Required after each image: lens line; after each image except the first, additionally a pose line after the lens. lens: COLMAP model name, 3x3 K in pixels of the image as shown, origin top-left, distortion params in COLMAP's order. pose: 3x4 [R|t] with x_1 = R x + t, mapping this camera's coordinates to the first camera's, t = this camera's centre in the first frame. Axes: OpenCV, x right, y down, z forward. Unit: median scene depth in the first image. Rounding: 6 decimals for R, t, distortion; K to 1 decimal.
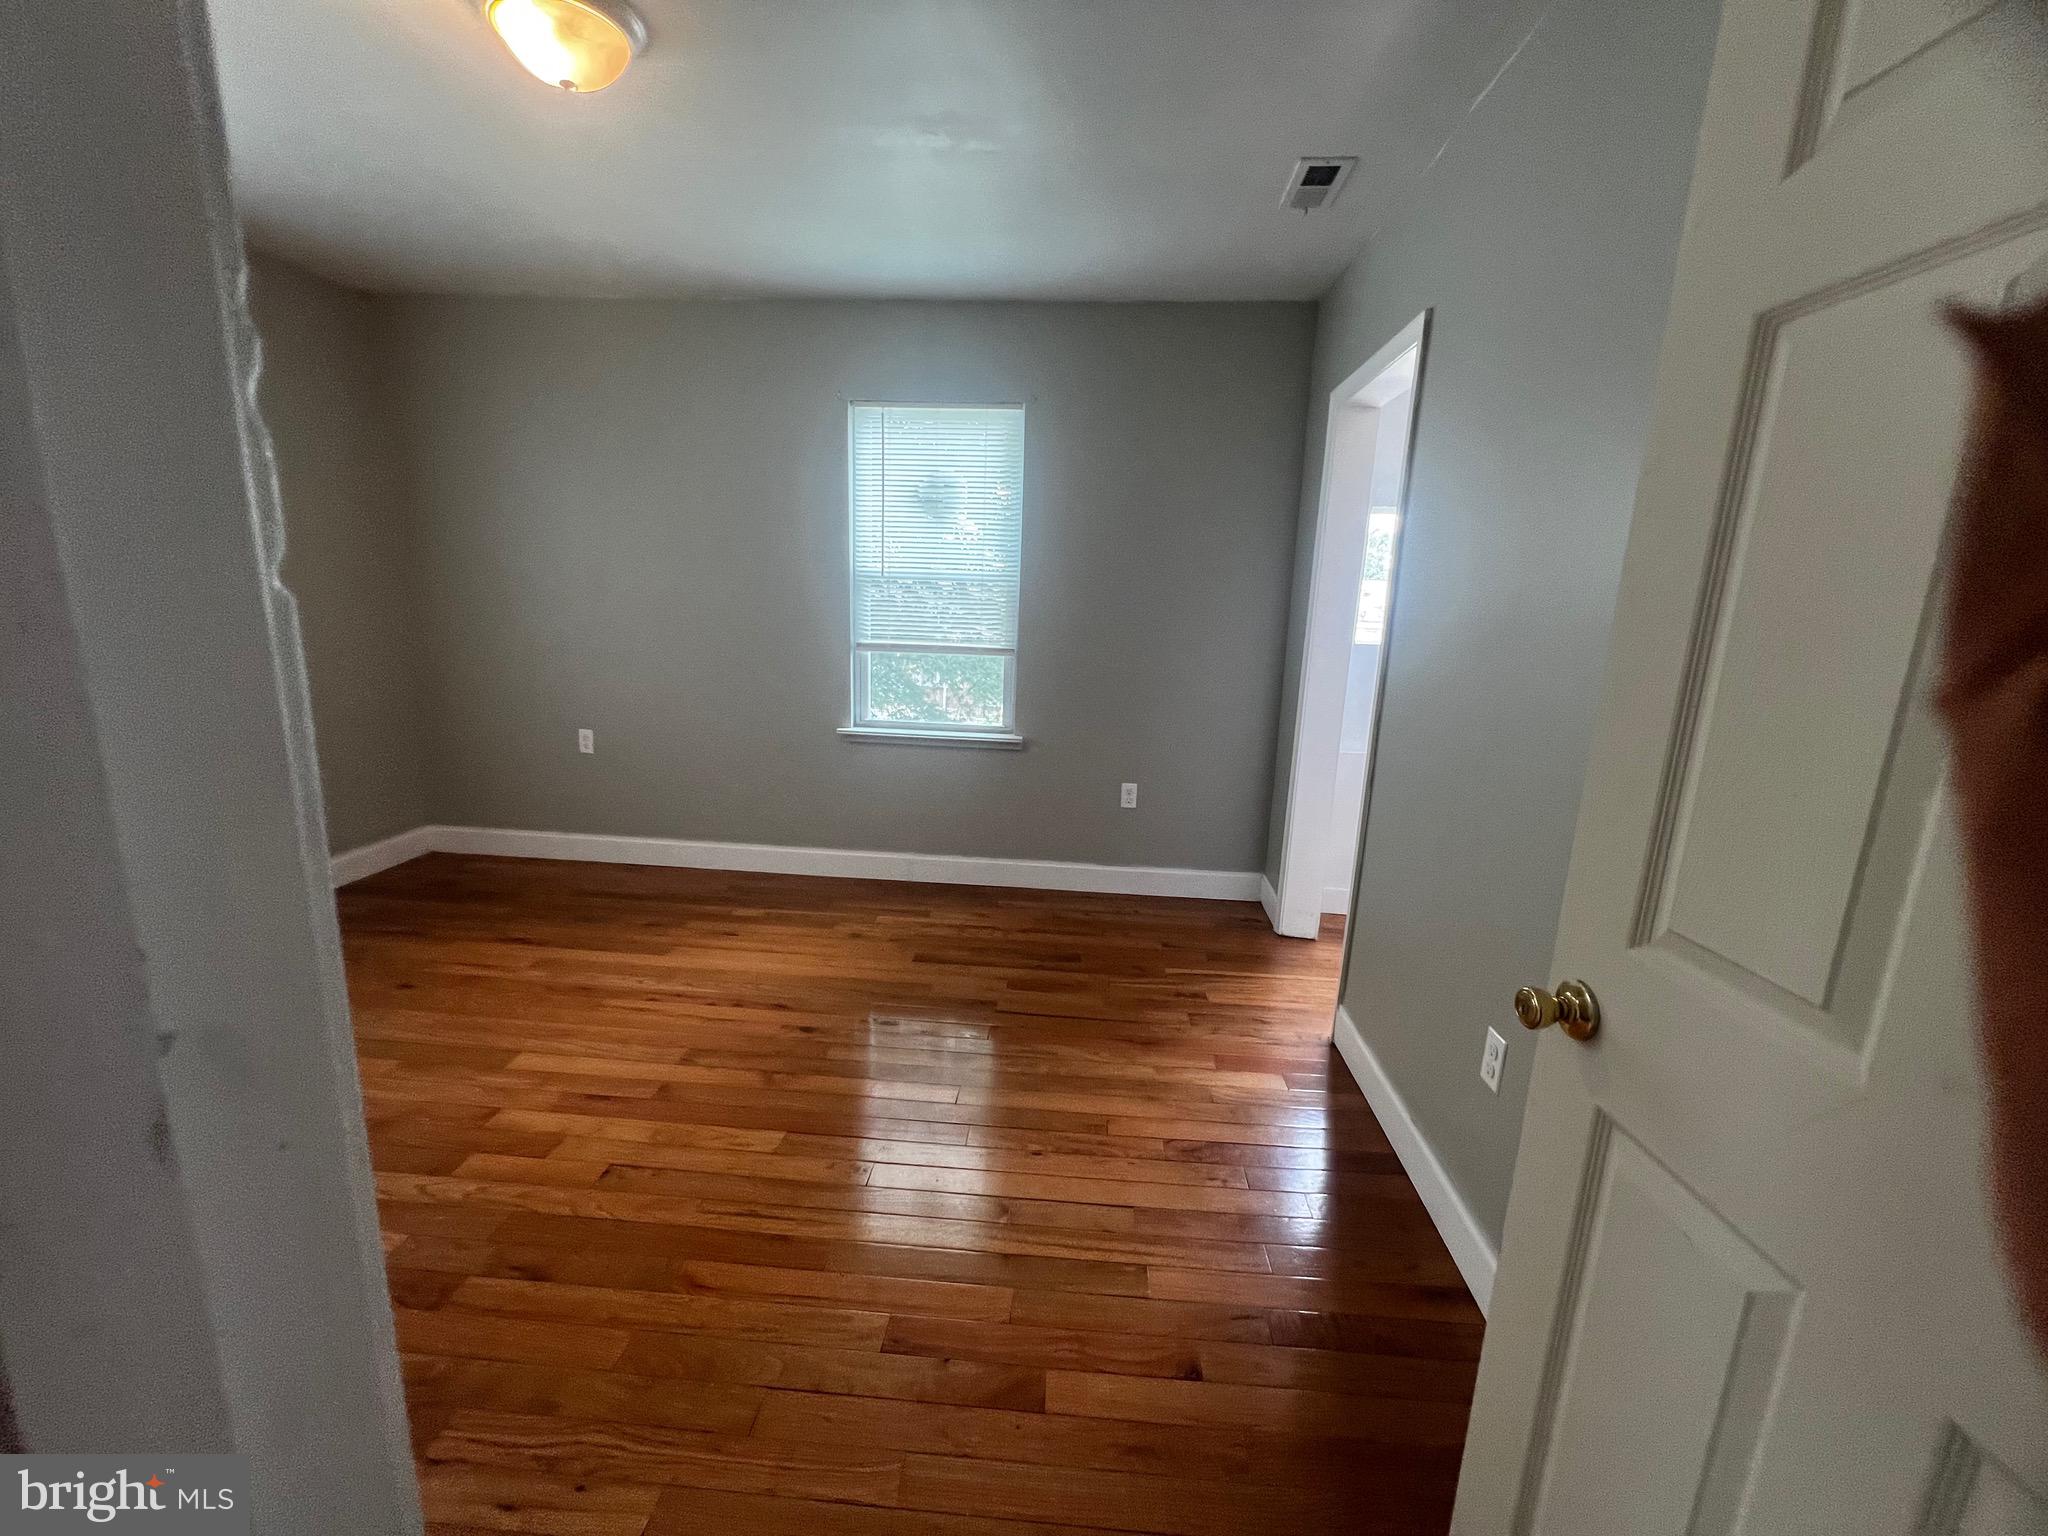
lens RADIAL K [[818.0, 0, 1021.0], [0, 818.0, 769.5], [0, 0, 1]] dist [-0.004887, -0.000178]
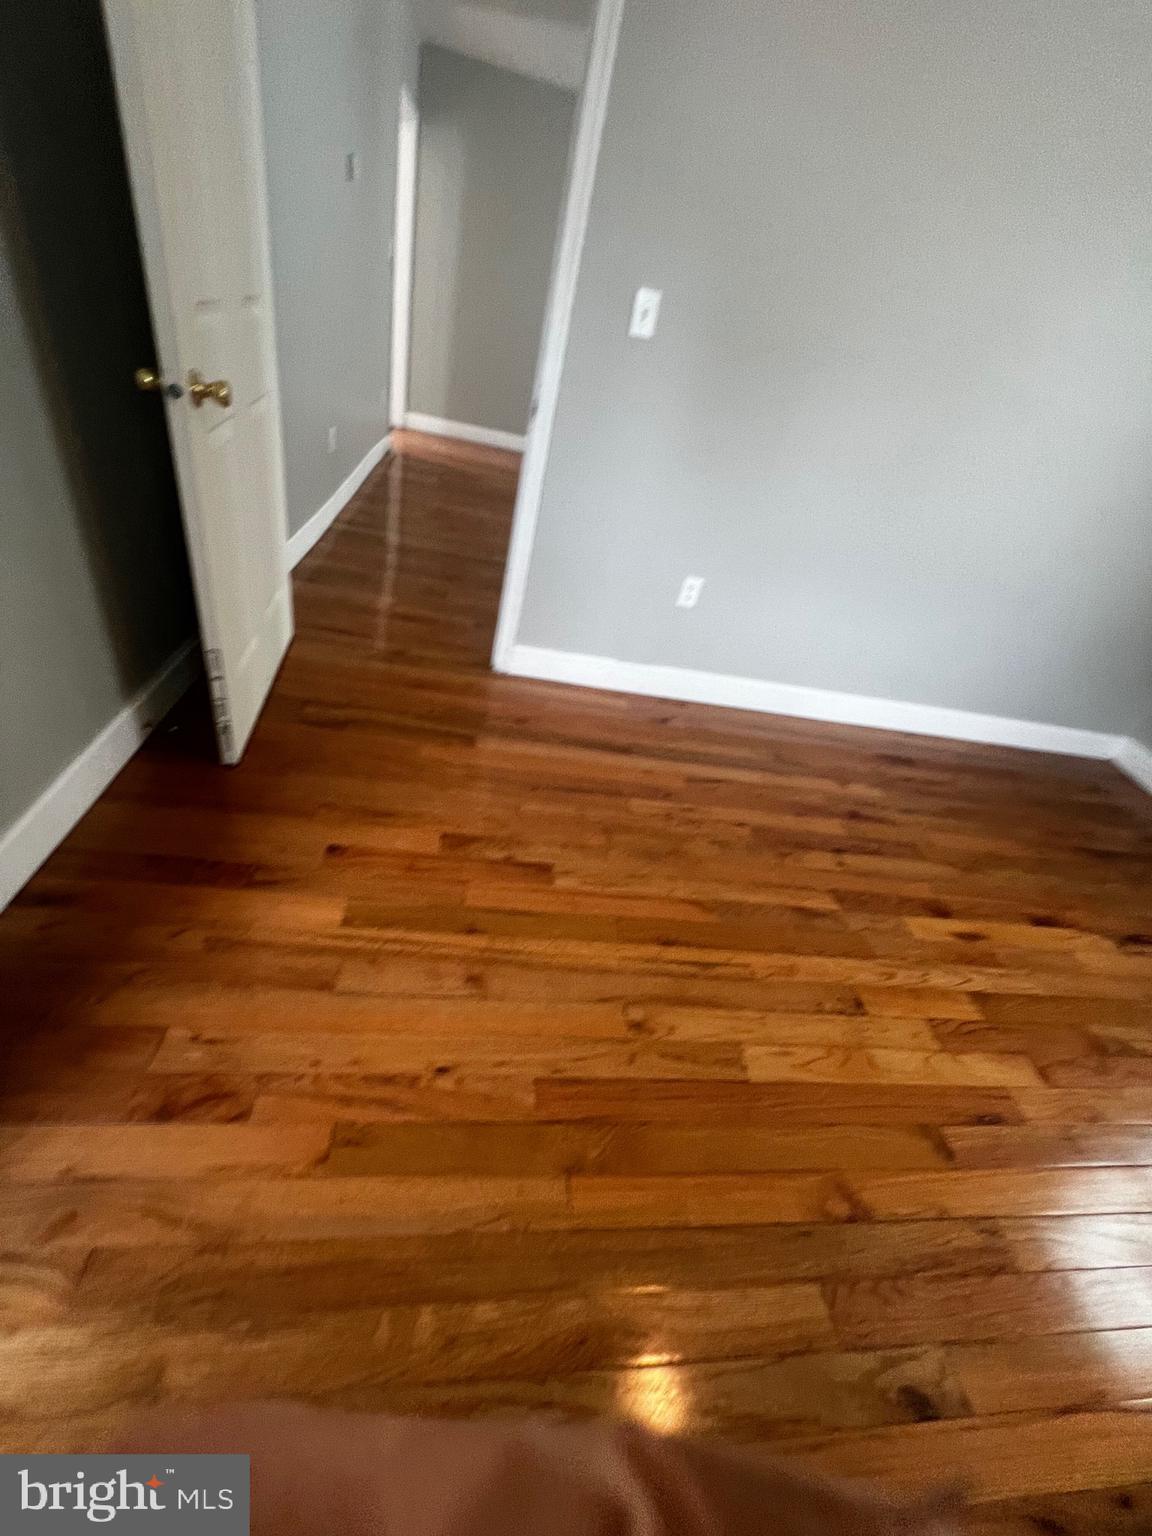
lens RADIAL K [[613.5, 0, 567.7], [0, 613.5, 766.5], [0, 0, 1]] dist [-0.004887, -0.000178]
pose [[-0.957692, -0.093772, -0.272091, 0.077349], [-0.267785, 0.636723, 0.723101, -0.139288], [0.105440, 0.765370, -0.634895, 0.993951]]
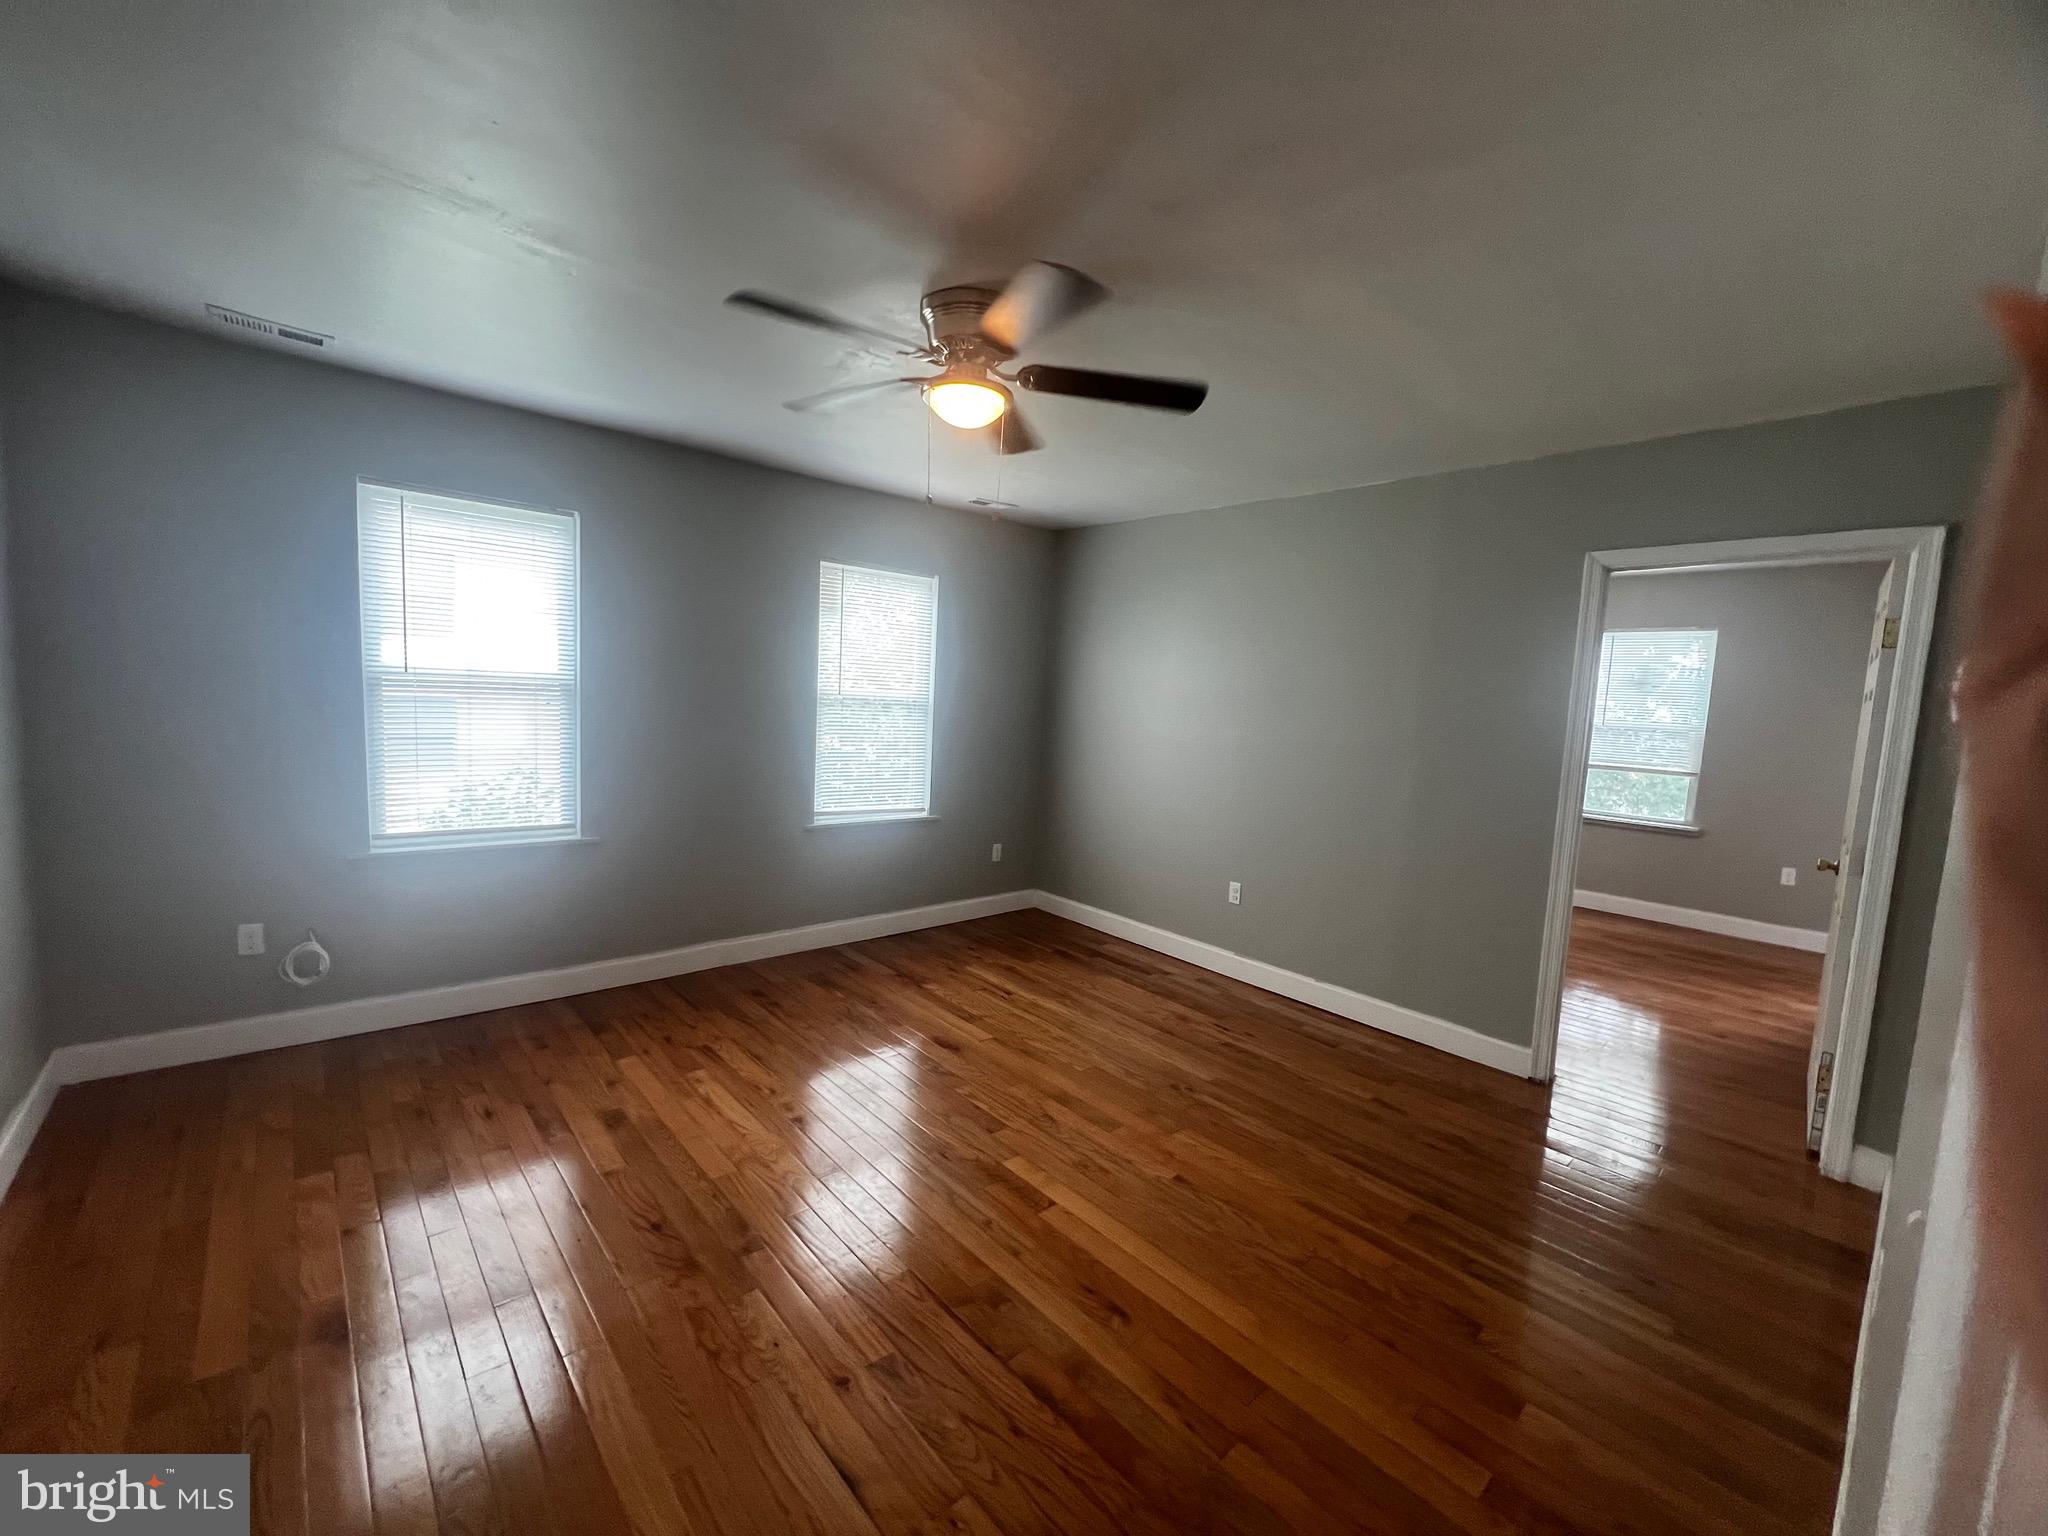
lens RADIAL K [[818.7, 0, 1020.1], [0, 818.7, 770.6], [0, 0, 1]] dist [-0.001828, 0.000315]
pose [[0.723647, 0.066932, -0.686917, 0.203043], [-0.165069, 0.983185, -0.078095, 0.292691], [0.670140, 0.169902, 0.722527, -1.616531]]
